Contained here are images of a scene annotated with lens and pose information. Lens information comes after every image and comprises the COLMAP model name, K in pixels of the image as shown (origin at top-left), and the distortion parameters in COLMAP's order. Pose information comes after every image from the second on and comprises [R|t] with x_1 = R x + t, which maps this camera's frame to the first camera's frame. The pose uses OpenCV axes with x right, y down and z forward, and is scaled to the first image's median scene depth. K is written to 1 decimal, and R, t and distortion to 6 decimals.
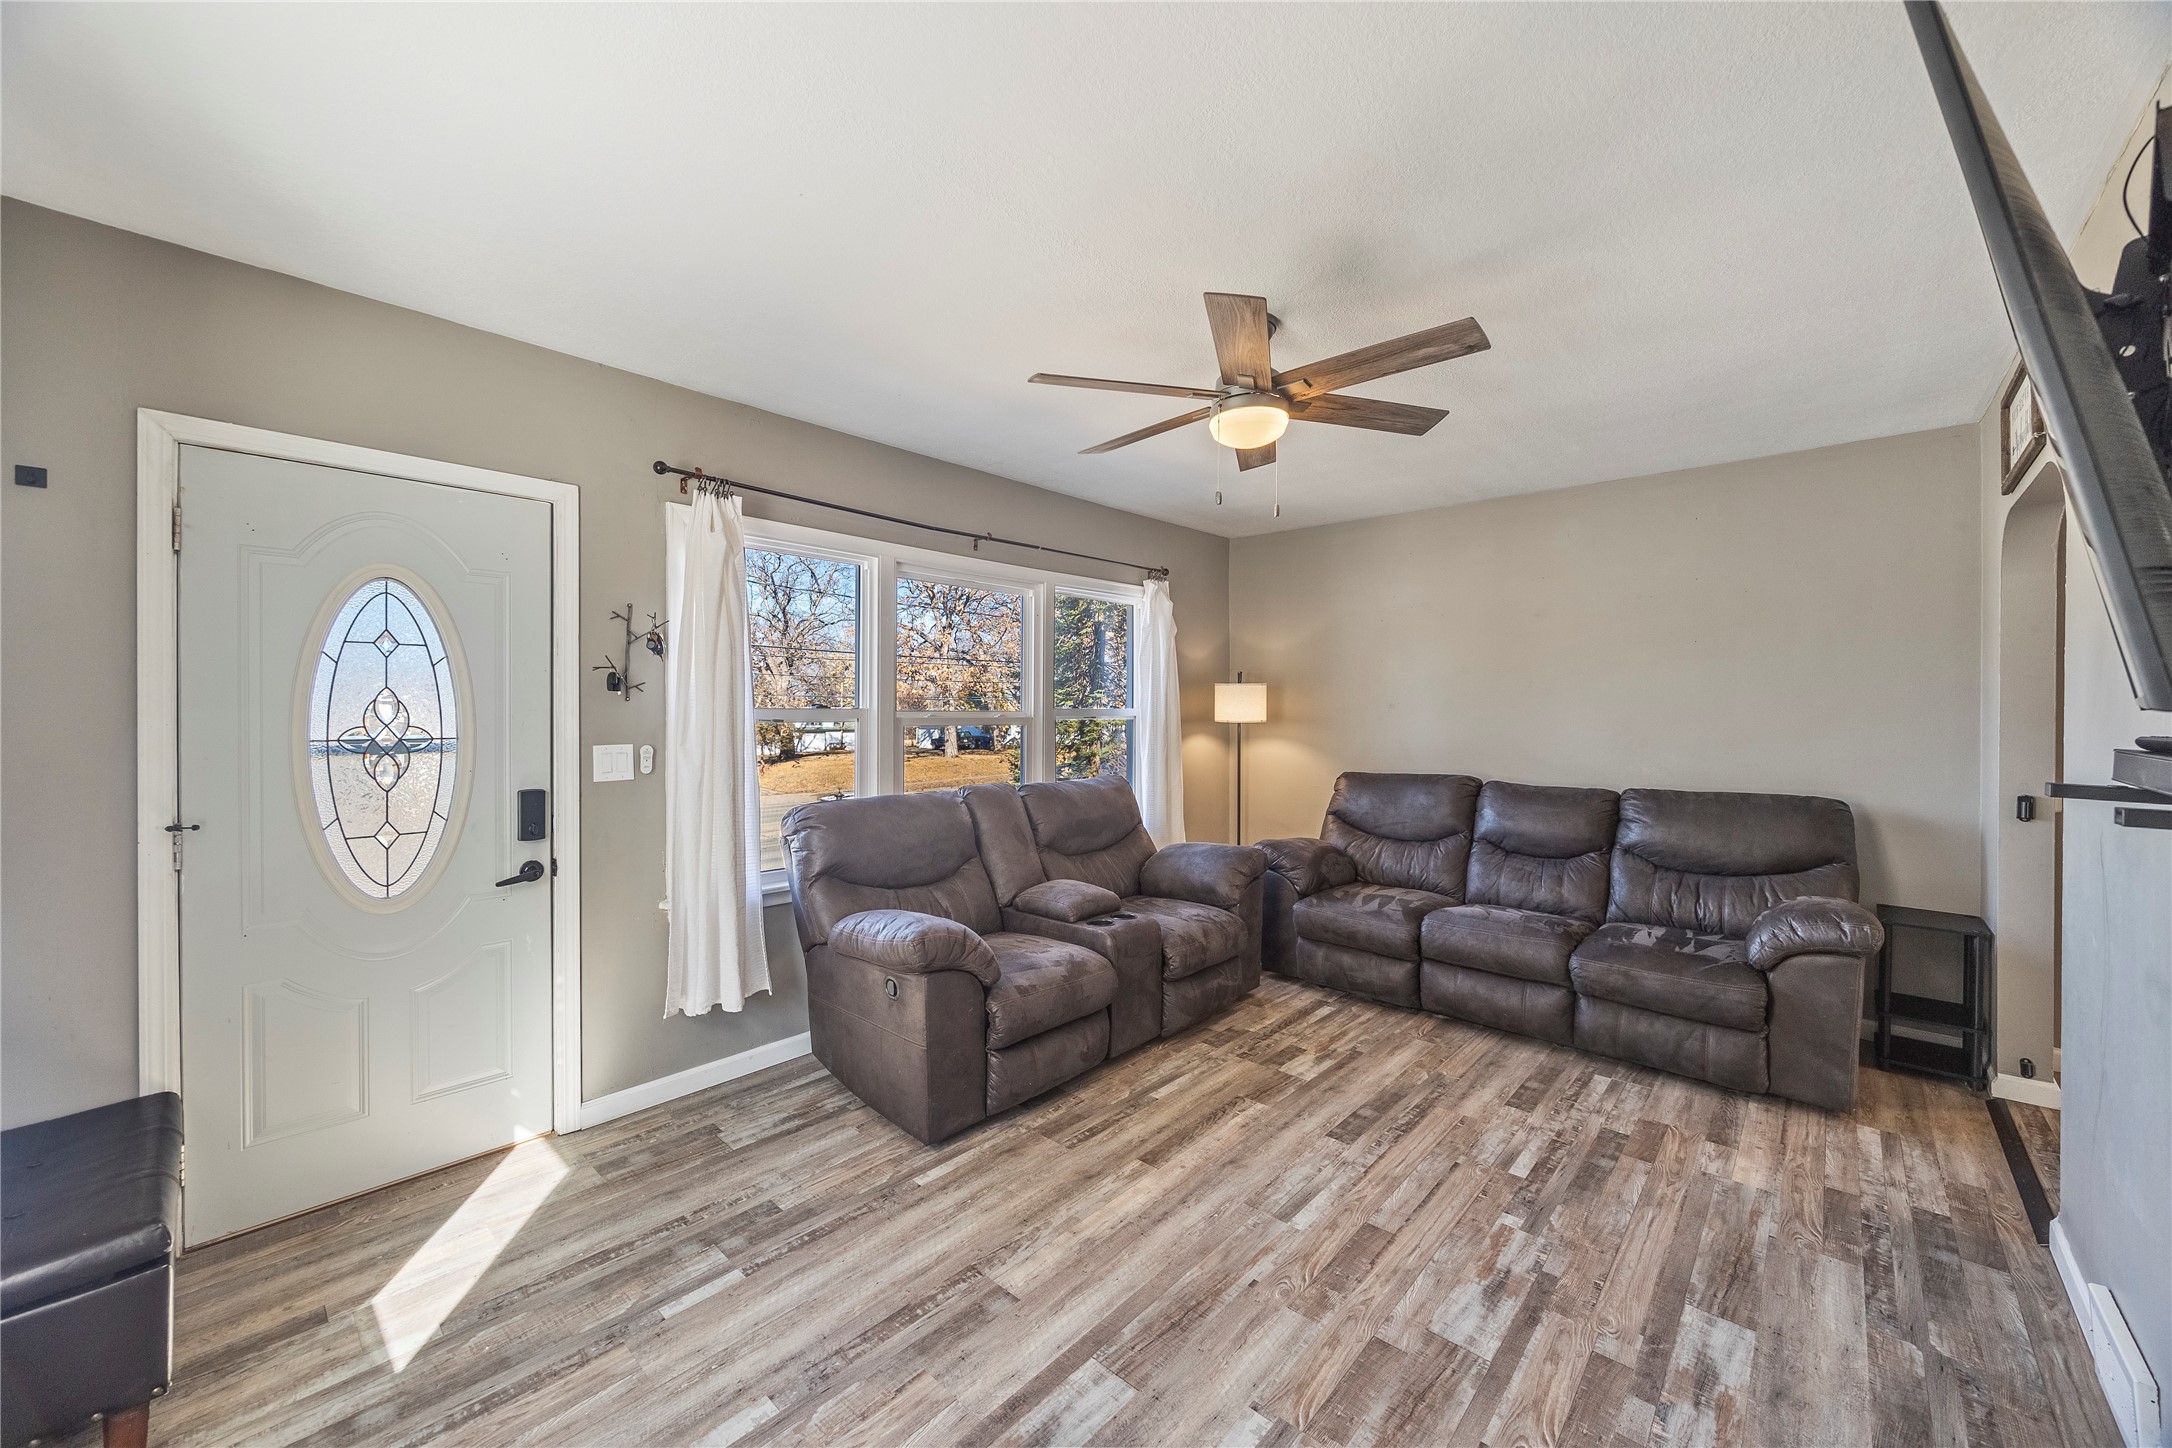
lens RADIAL K [[827.7, 0, 1084.2], [0, 827.7, 719.2], [0, 0, 1]] dist [0.000242, -0.000242]
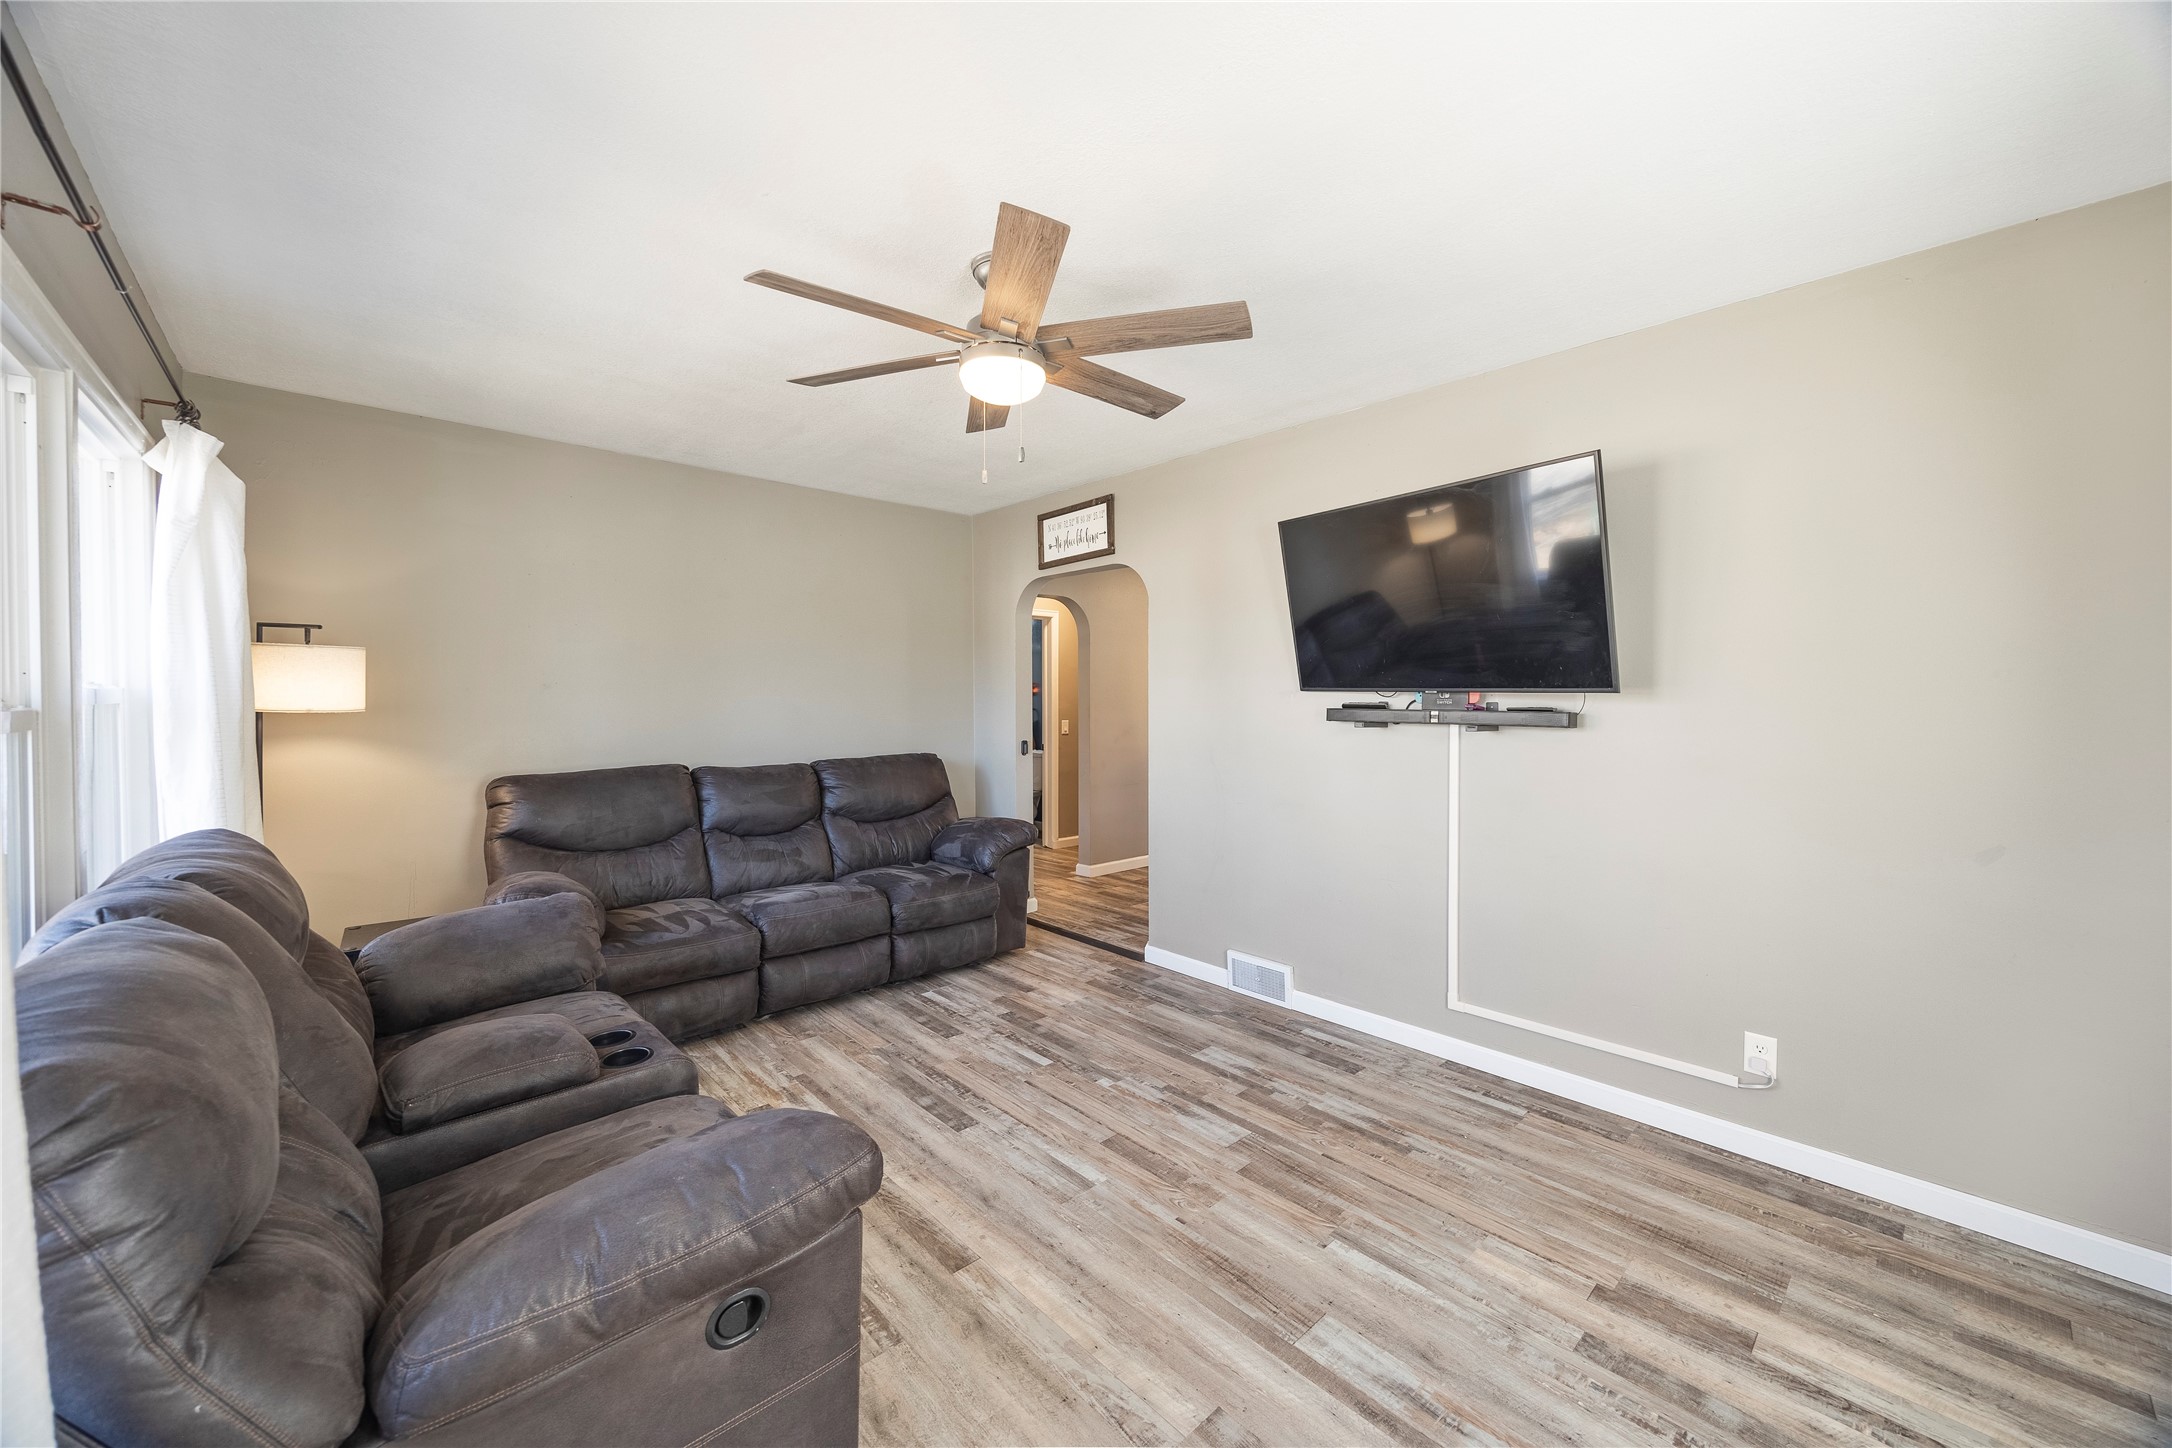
lens RADIAL K [[827.7, 0, 1084.2], [0, 827.7, 719.2], [0, 0, 1]] dist [0.000242, -0.000242]
pose [[0.074563, -0.031560, 0.996717, -0.714904], [0.008378, 0.999484, 0.031021, -0.010018], [-0.997181, 0.006038, 0.074789, 0.856773]]
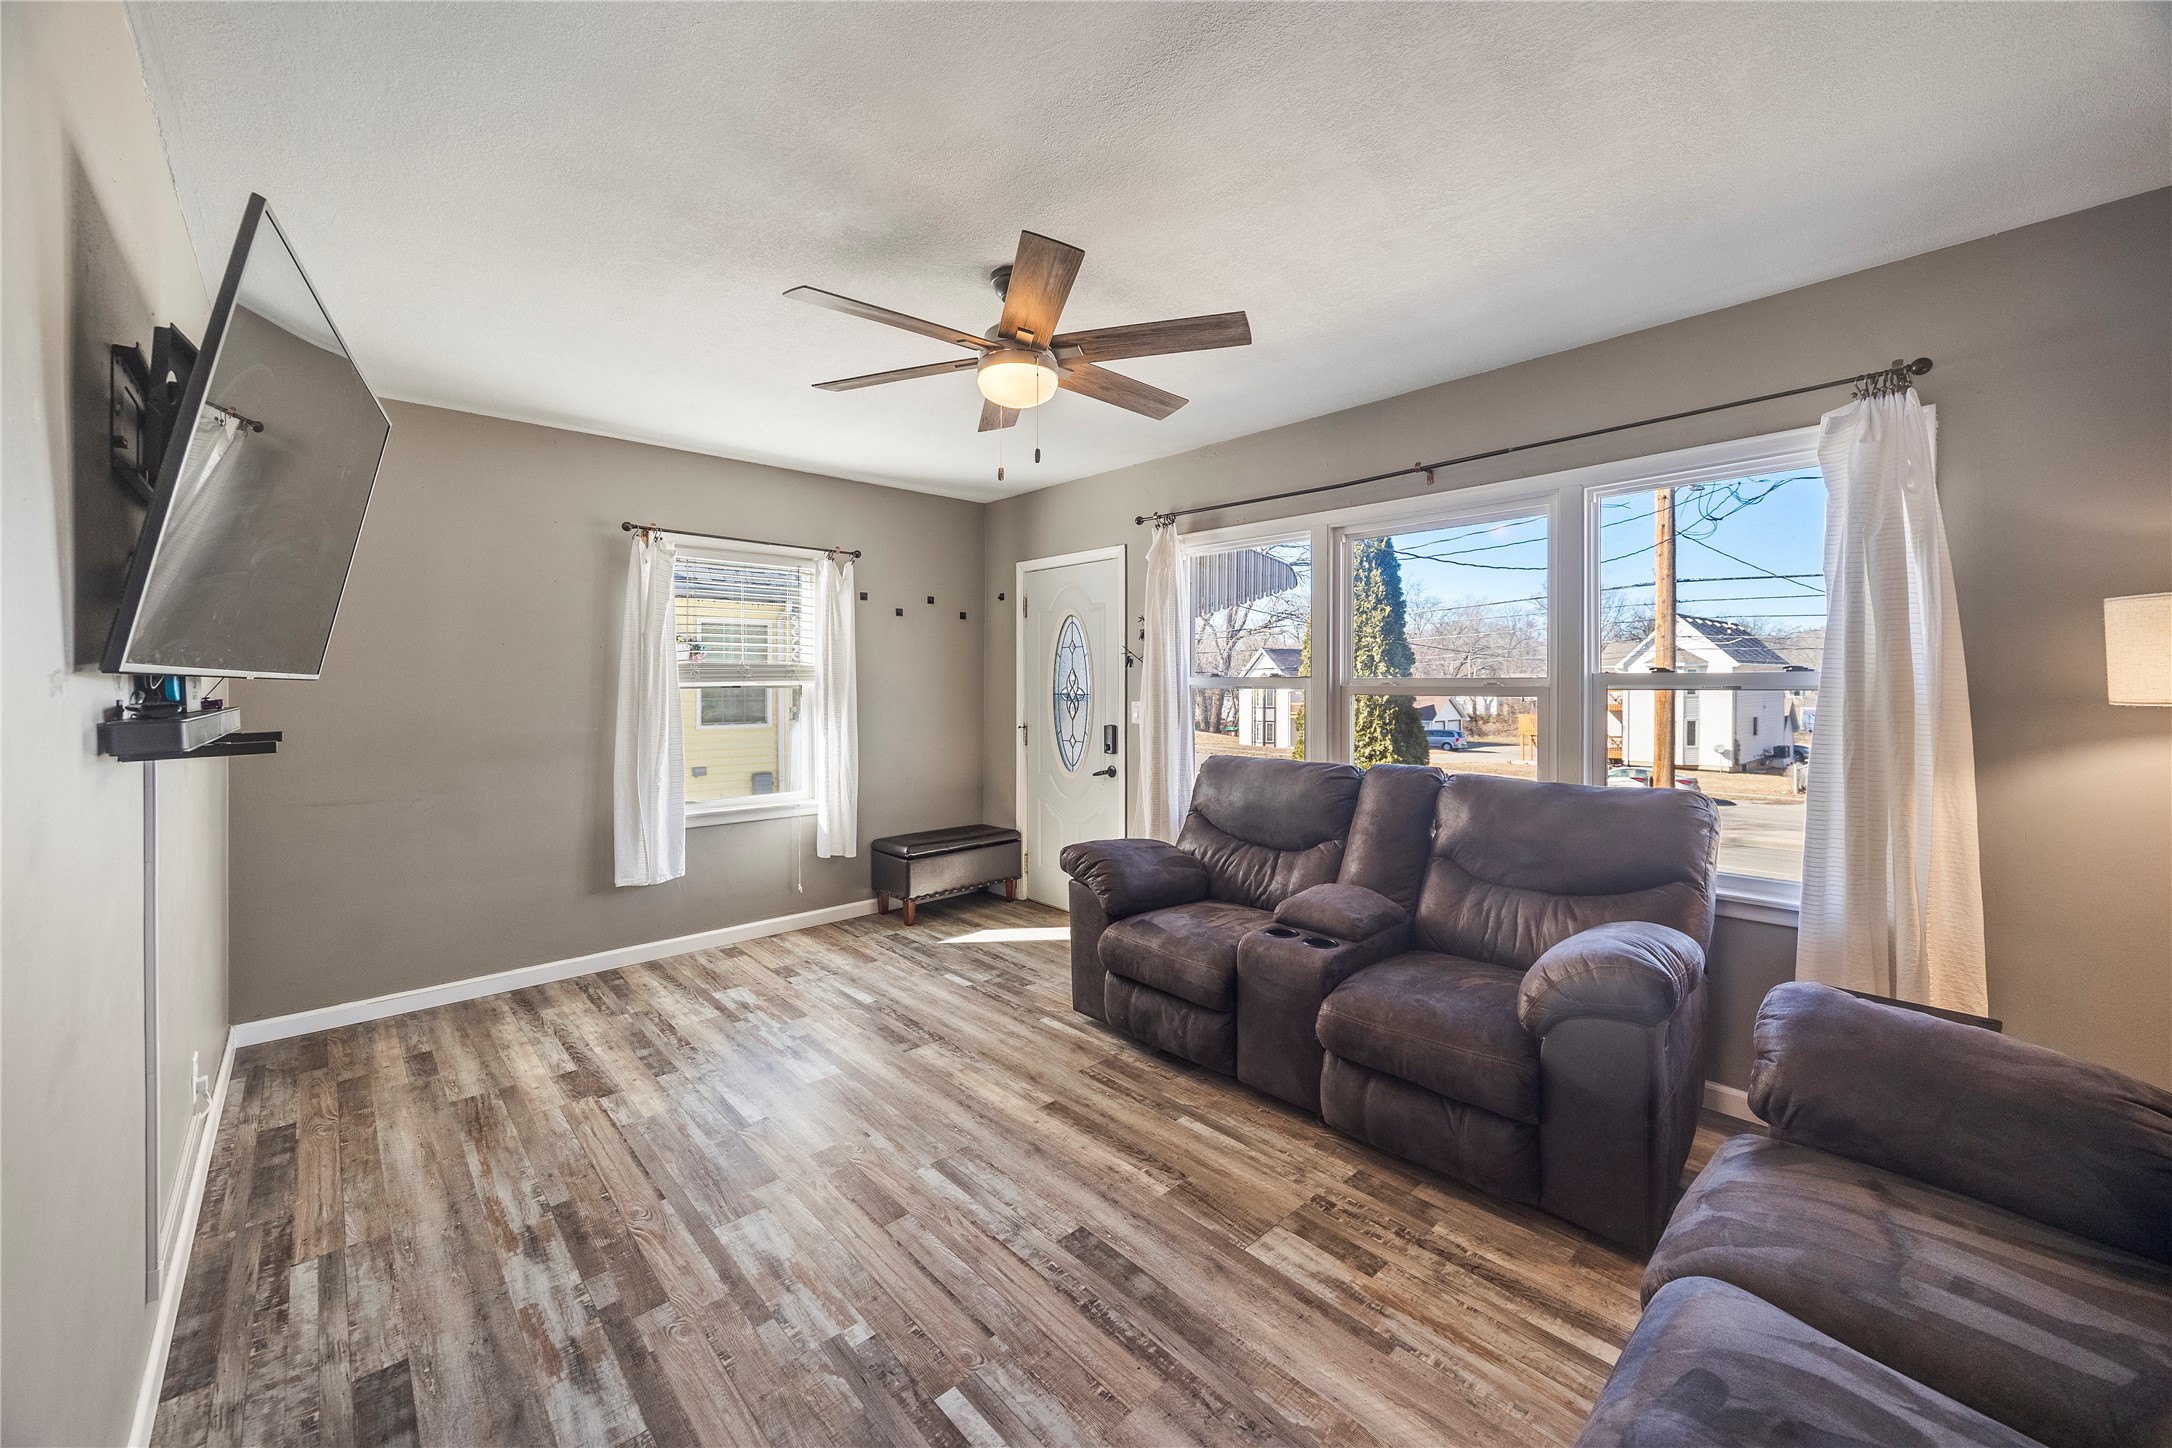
lens RADIAL K [[815.8, 0, 1063.0], [0, 815.8, 679.1], [0, 0, 1]] dist [0.000550, 0.000179]
pose [[-0.094028, -0.002505, -0.995566, 1.161350], [-0.002954, 0.999993, -0.002237, -0.007274], [0.995565, 0.002731, -0.094035, 1.160976]]
